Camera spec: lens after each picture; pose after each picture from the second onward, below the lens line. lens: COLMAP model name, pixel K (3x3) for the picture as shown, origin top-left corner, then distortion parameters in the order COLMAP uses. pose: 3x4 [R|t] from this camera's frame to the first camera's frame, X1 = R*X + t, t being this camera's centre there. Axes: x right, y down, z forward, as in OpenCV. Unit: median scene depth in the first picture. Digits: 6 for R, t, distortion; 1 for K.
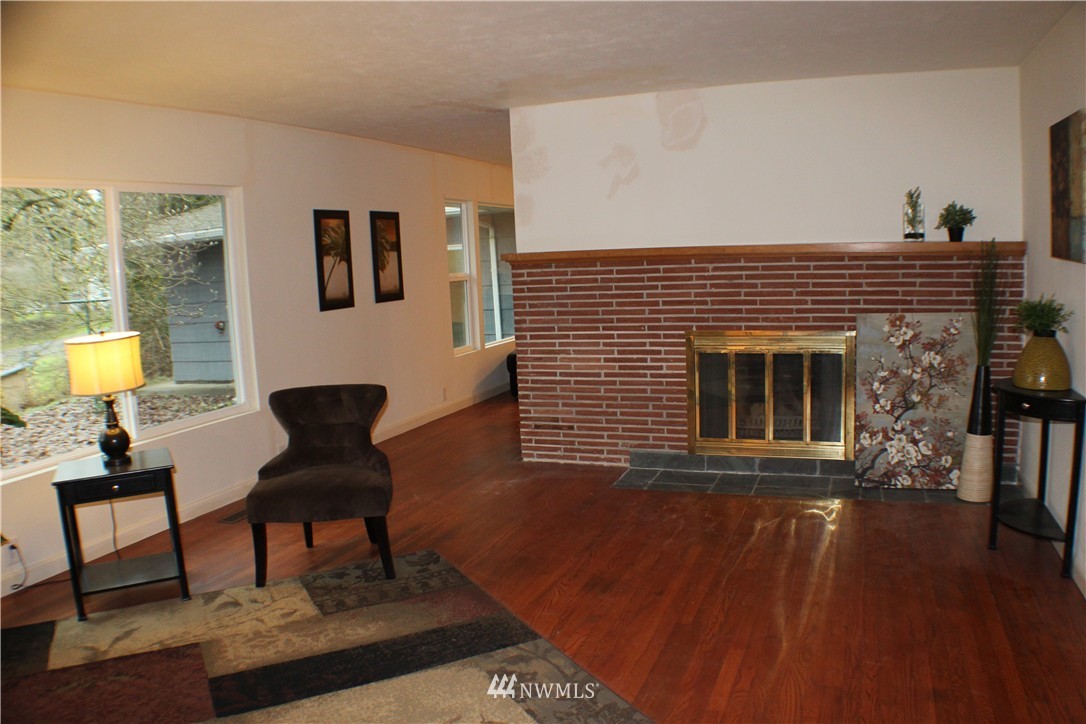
lens RADIAL K [[824.3, 0, 544.9], [0, 824.3, 363.2], [0, 0, 1]] dist [-0.194138, 0.037475]
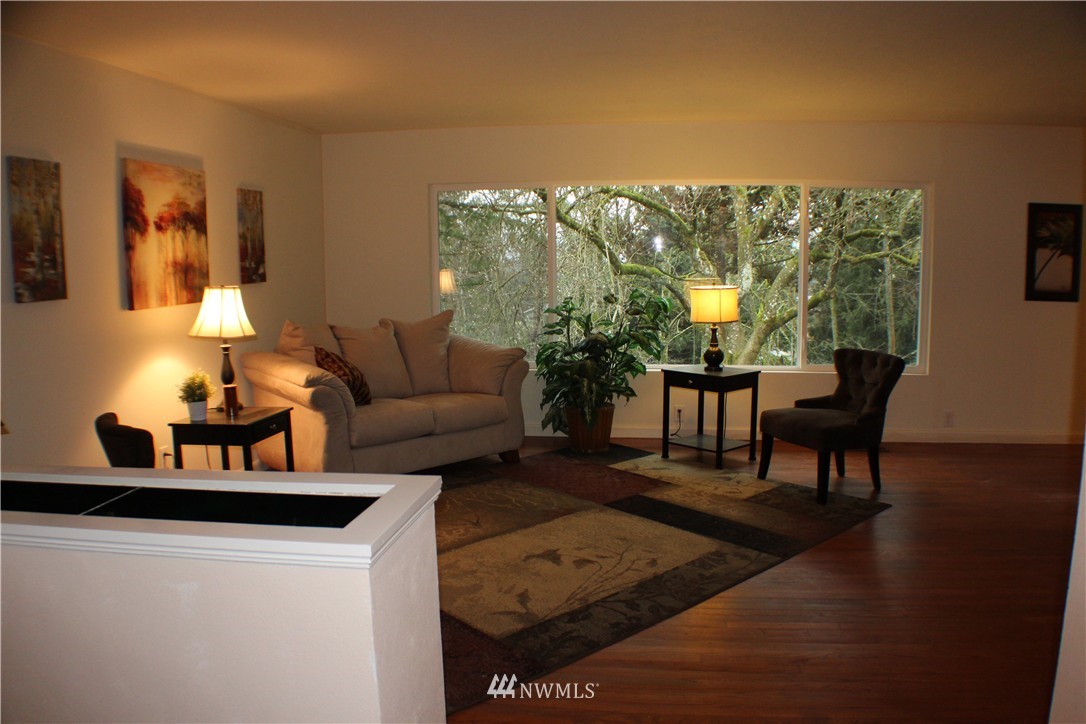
lens RADIAL K [[824.3, 0, 549.6], [0, 824.3, 365.2], [0, 0, 1]] dist [-0.194138, 0.037475]
pose [[0.247219, 0.176138, -0.952816, 0.920343], [-0.136720, 0.979842, 0.145660, -0.072390], [0.959266, 0.094259, 0.266317, 0.268487]]
